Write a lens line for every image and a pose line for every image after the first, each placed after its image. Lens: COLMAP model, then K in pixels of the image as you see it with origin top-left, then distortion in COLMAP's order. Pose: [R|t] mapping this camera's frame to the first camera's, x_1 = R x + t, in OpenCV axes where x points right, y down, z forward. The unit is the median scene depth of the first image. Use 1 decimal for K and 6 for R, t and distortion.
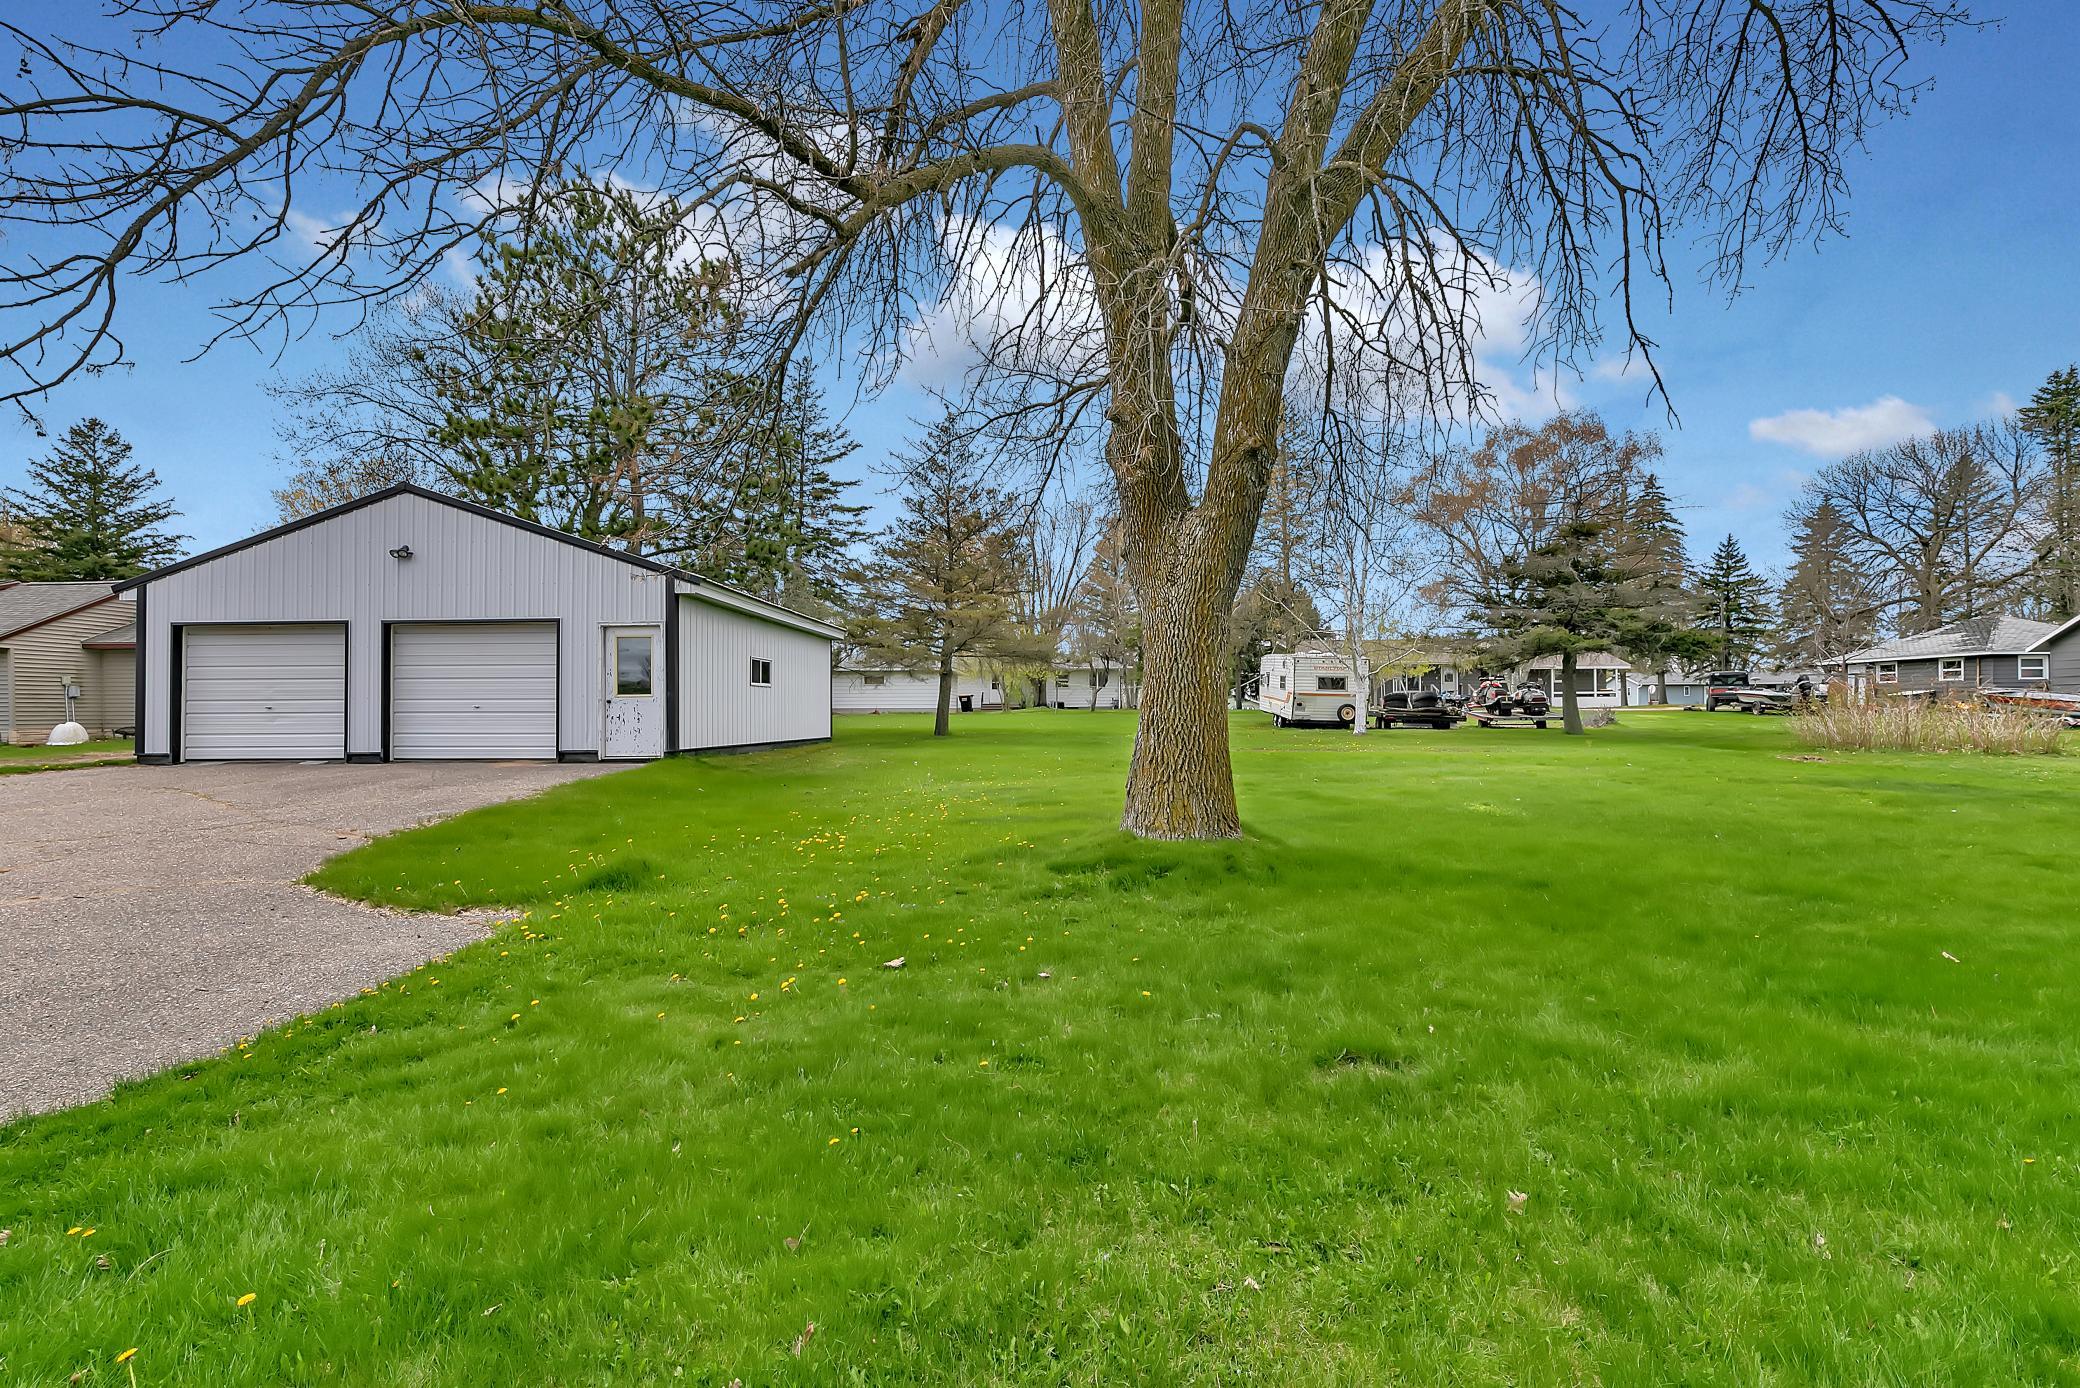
lens RADIAL K [[968.7, 0, 1025.0], [0, 968.7, 694.5], [0, 0, 1]] dist [0.016609, 0.000464]
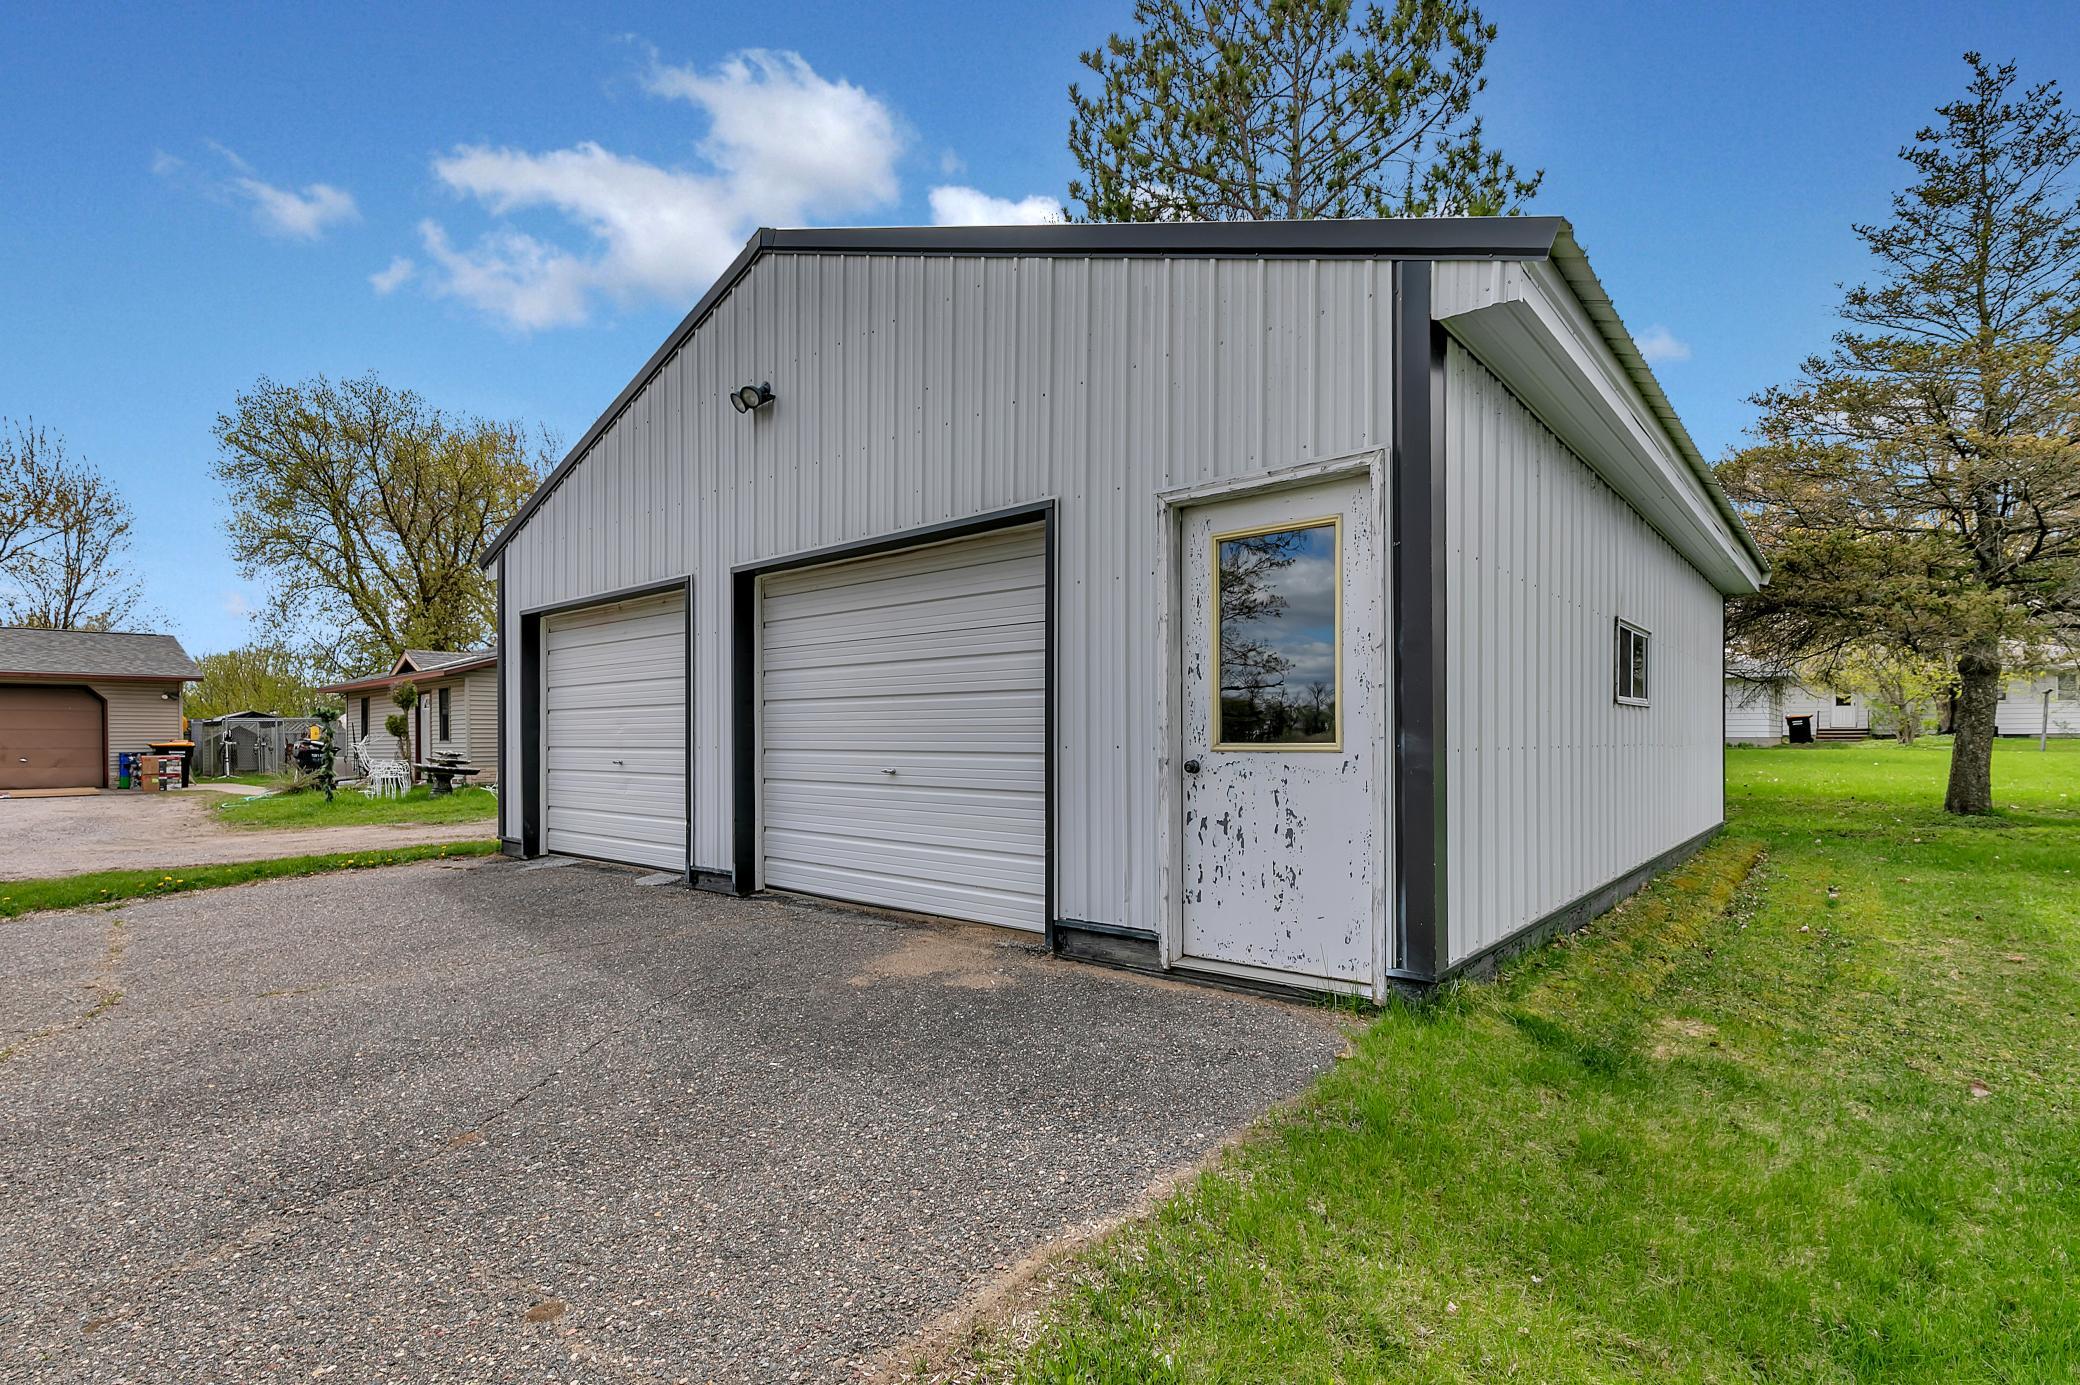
lens RADIAL K [[962.6, 0, 1043.7], [0, 962.6, 744.1], [0, 0, 1]] dist [0.010034, -0.000057]
pose [[0.802062, 0.005829, -0.597212, -0.196668], [0.011272, 0.999627, 0.024895, -0.004747], [0.597134, -0.026699, 0.801697, 0.499877]]
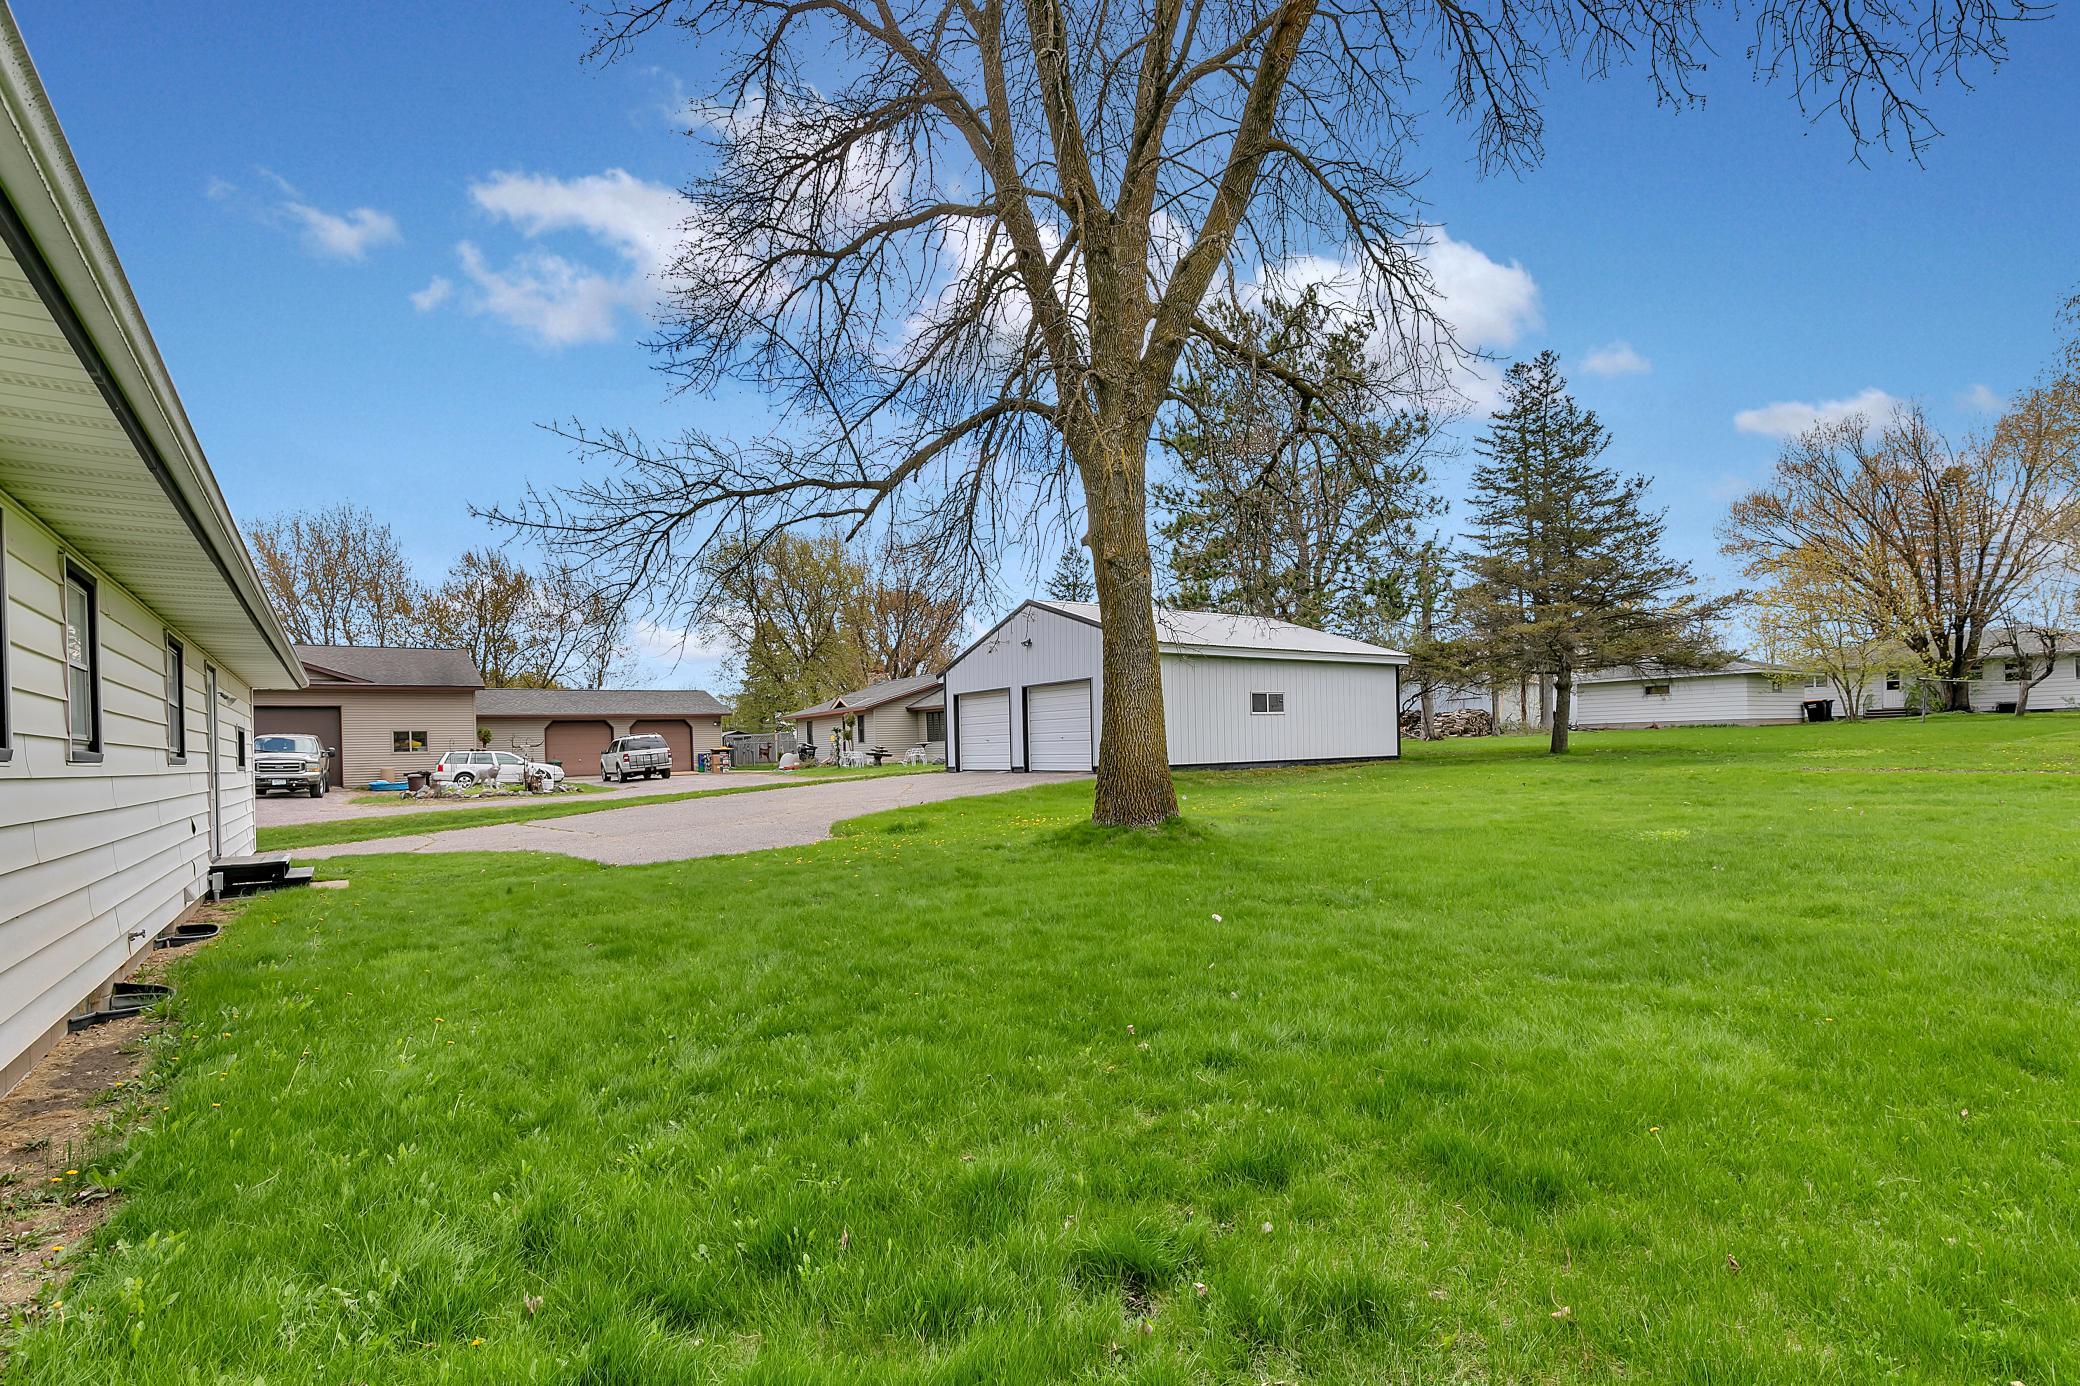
lens RADIAL K [[974.4, 0, 1038.1], [0, 974.4, 748.6], [0, 0, 1]] dist [0.012012, -0.000584]
pose [[0.631393, -0.010427, -0.775393, 0.425020], [0.039483, 0.999045, 0.018716, -0.000795], [0.774458, -0.042432, 0.631201, -0.010499]]
